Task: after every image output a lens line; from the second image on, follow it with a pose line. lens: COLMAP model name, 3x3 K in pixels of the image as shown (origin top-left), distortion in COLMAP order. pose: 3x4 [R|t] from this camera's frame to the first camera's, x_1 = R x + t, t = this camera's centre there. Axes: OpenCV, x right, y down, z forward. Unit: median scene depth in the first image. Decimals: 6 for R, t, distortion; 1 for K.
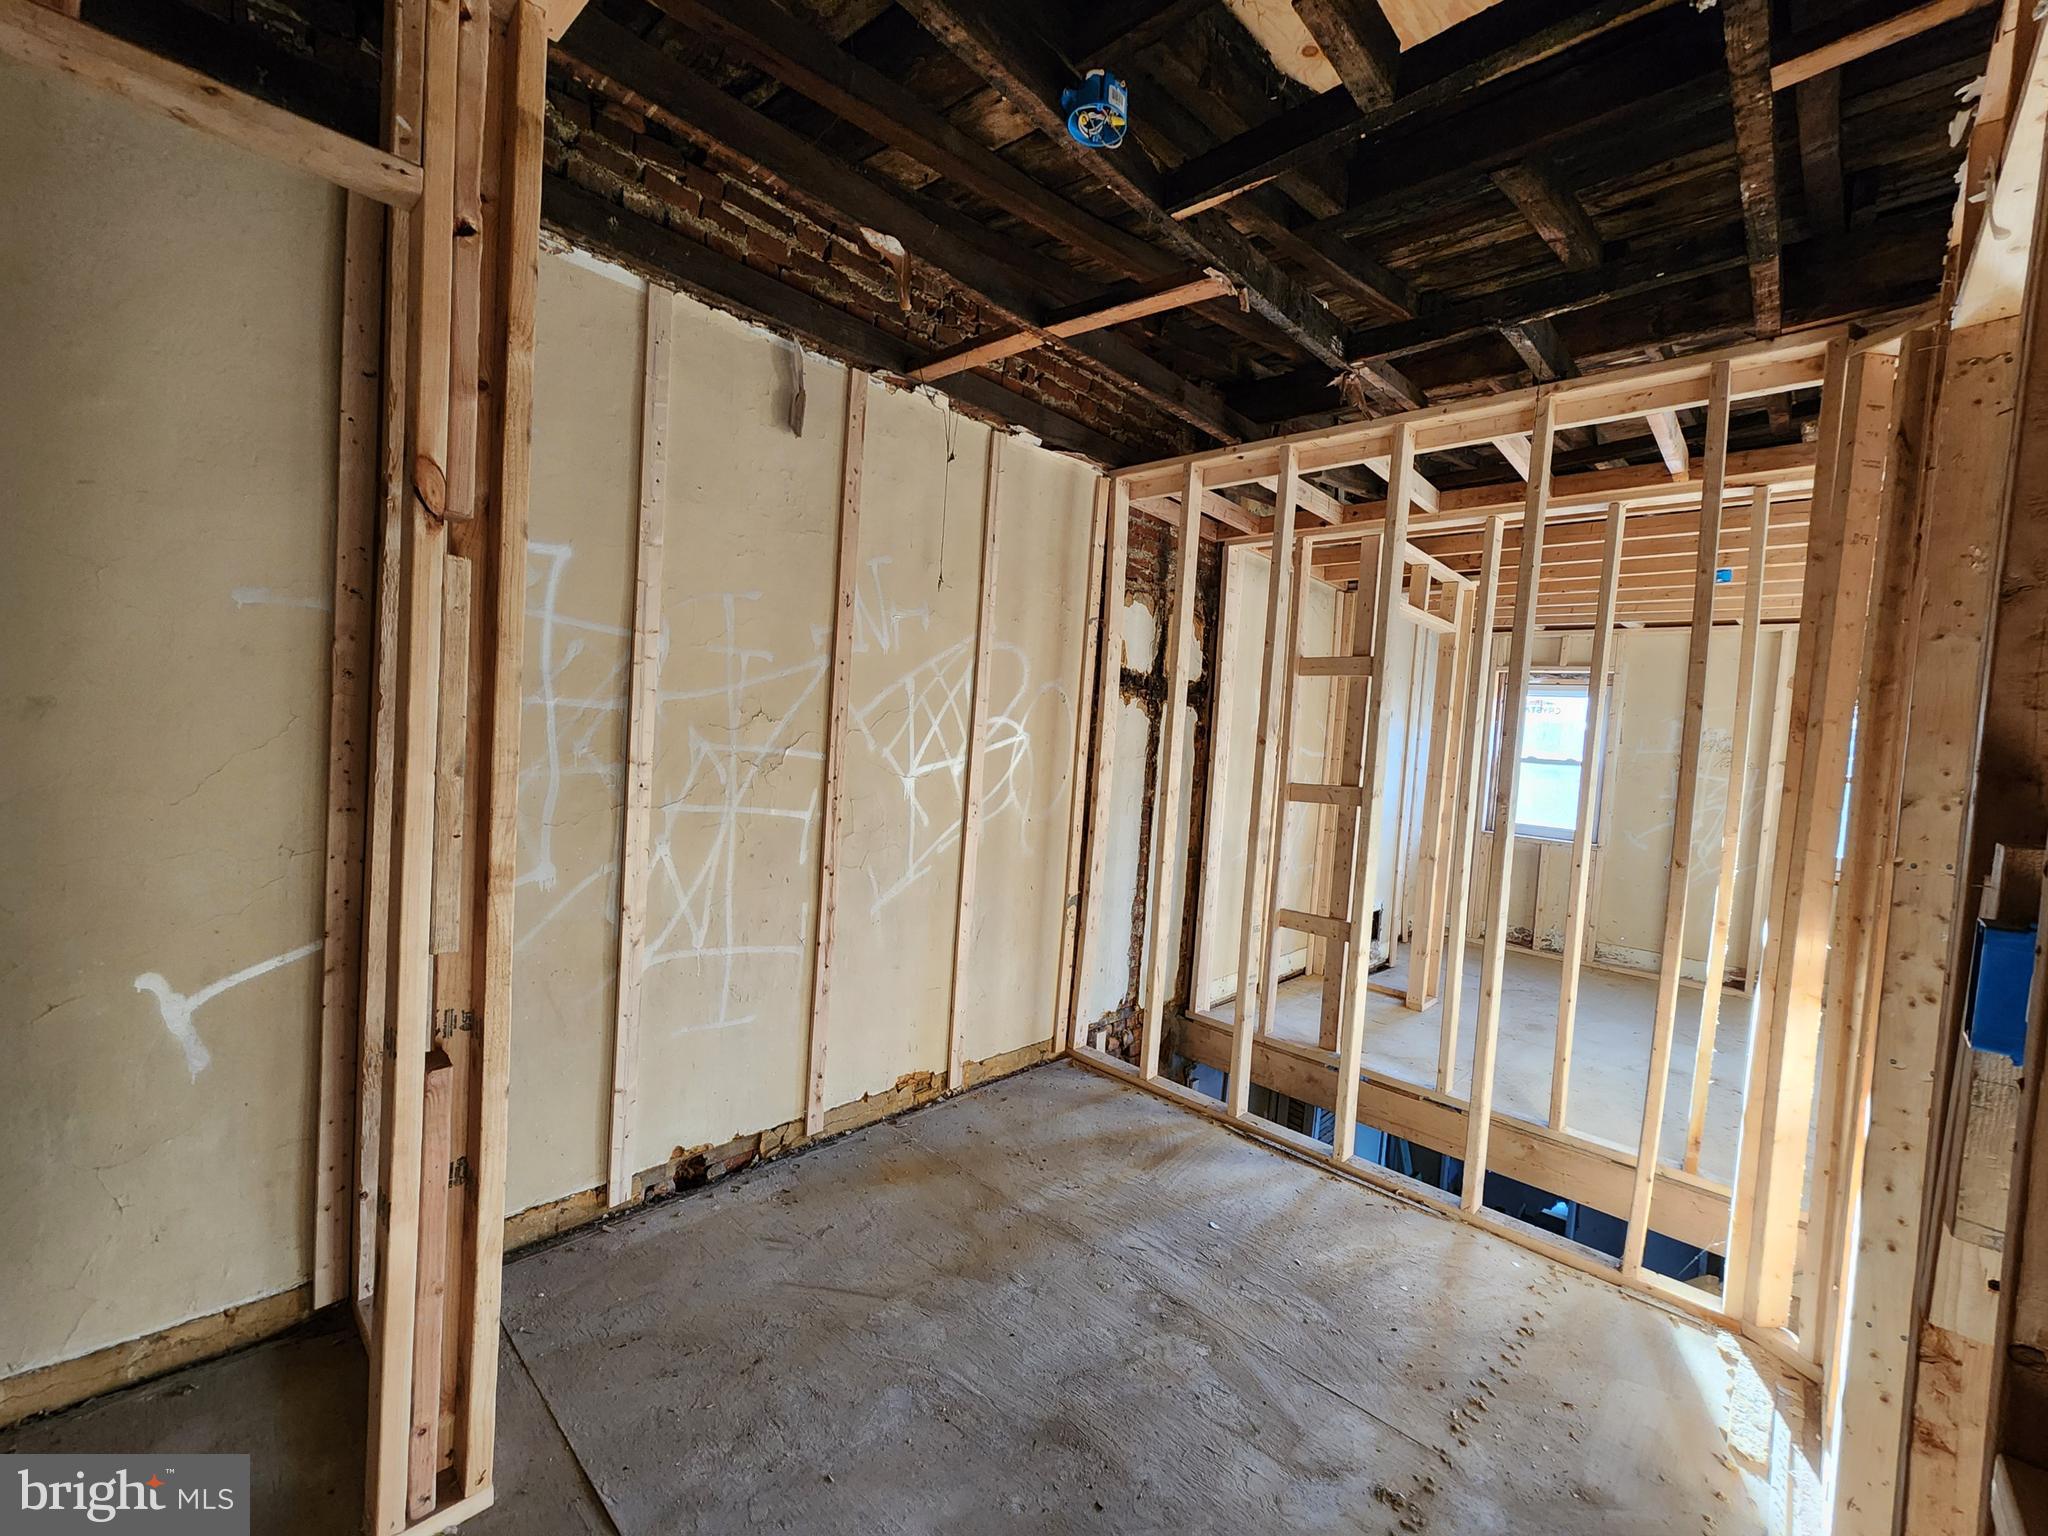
lens RADIAL K [[855.5, 0, 1036.5], [0, 855.5, 768.9], [0, 0, 1]] dist [-0.006950, 0.002407]
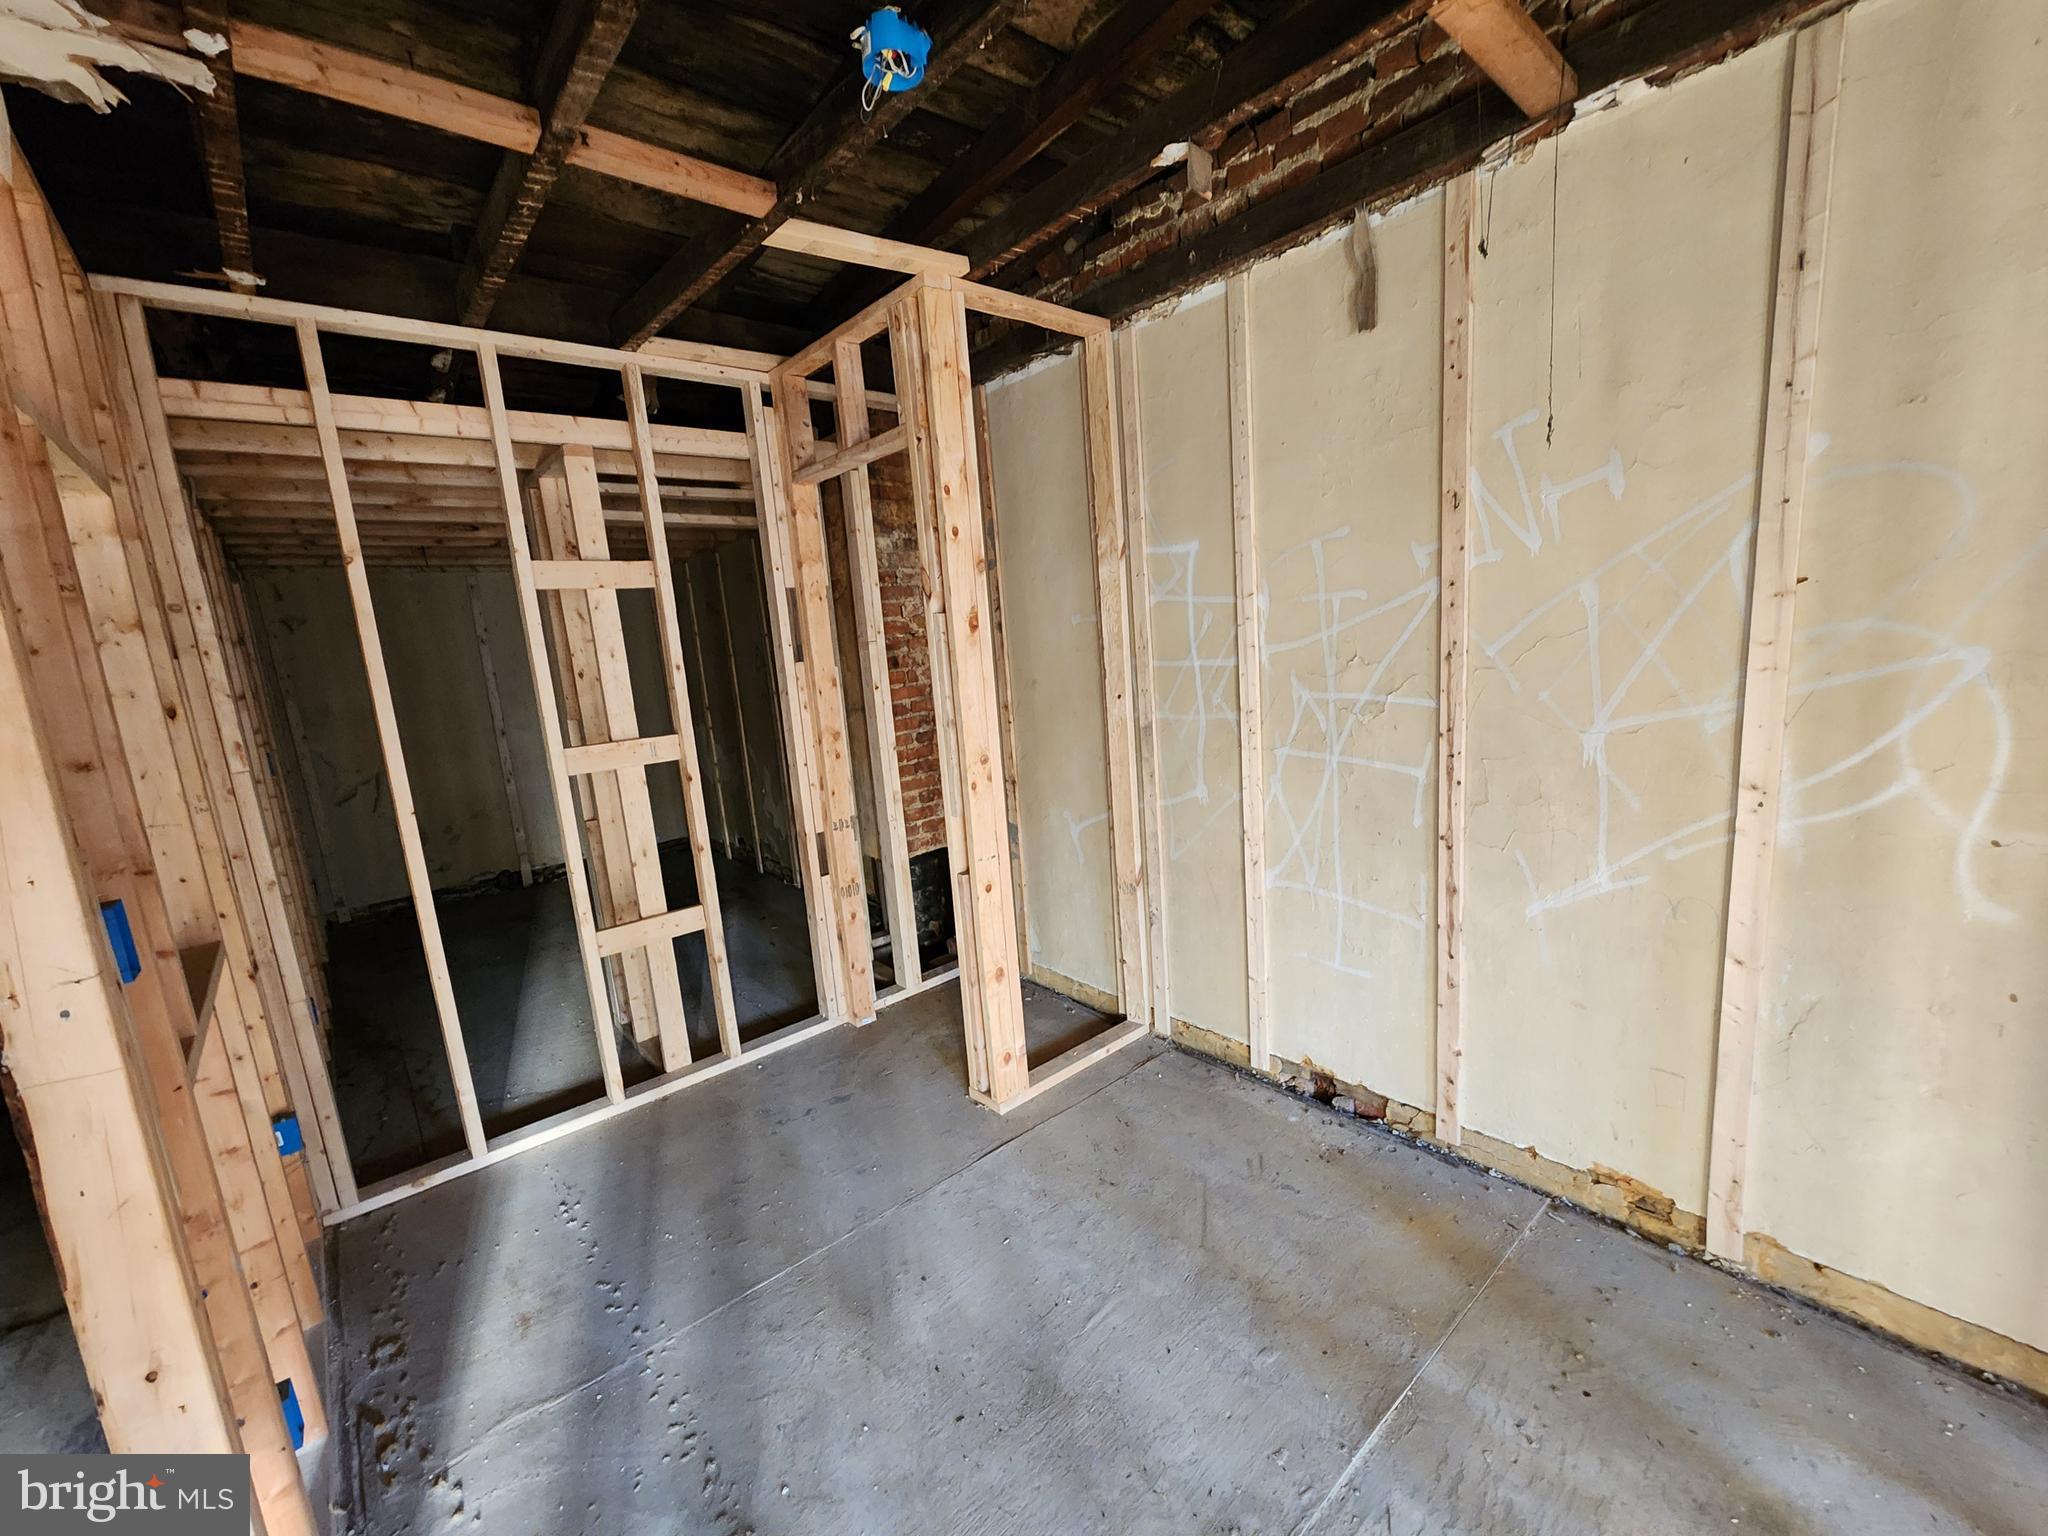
lens RADIAL K [[855.5, 0, 1040.5], [0, 855.5, 776.3], [0, 0, 1]] dist [-0.006950, 0.002407]
pose [[-0.122038, 0.113065, -0.986064, 0.666612], [0.024857, 0.993527, 0.110844, -0.049459], [0.992214, -0.010983, -0.124059, 0.790364]]
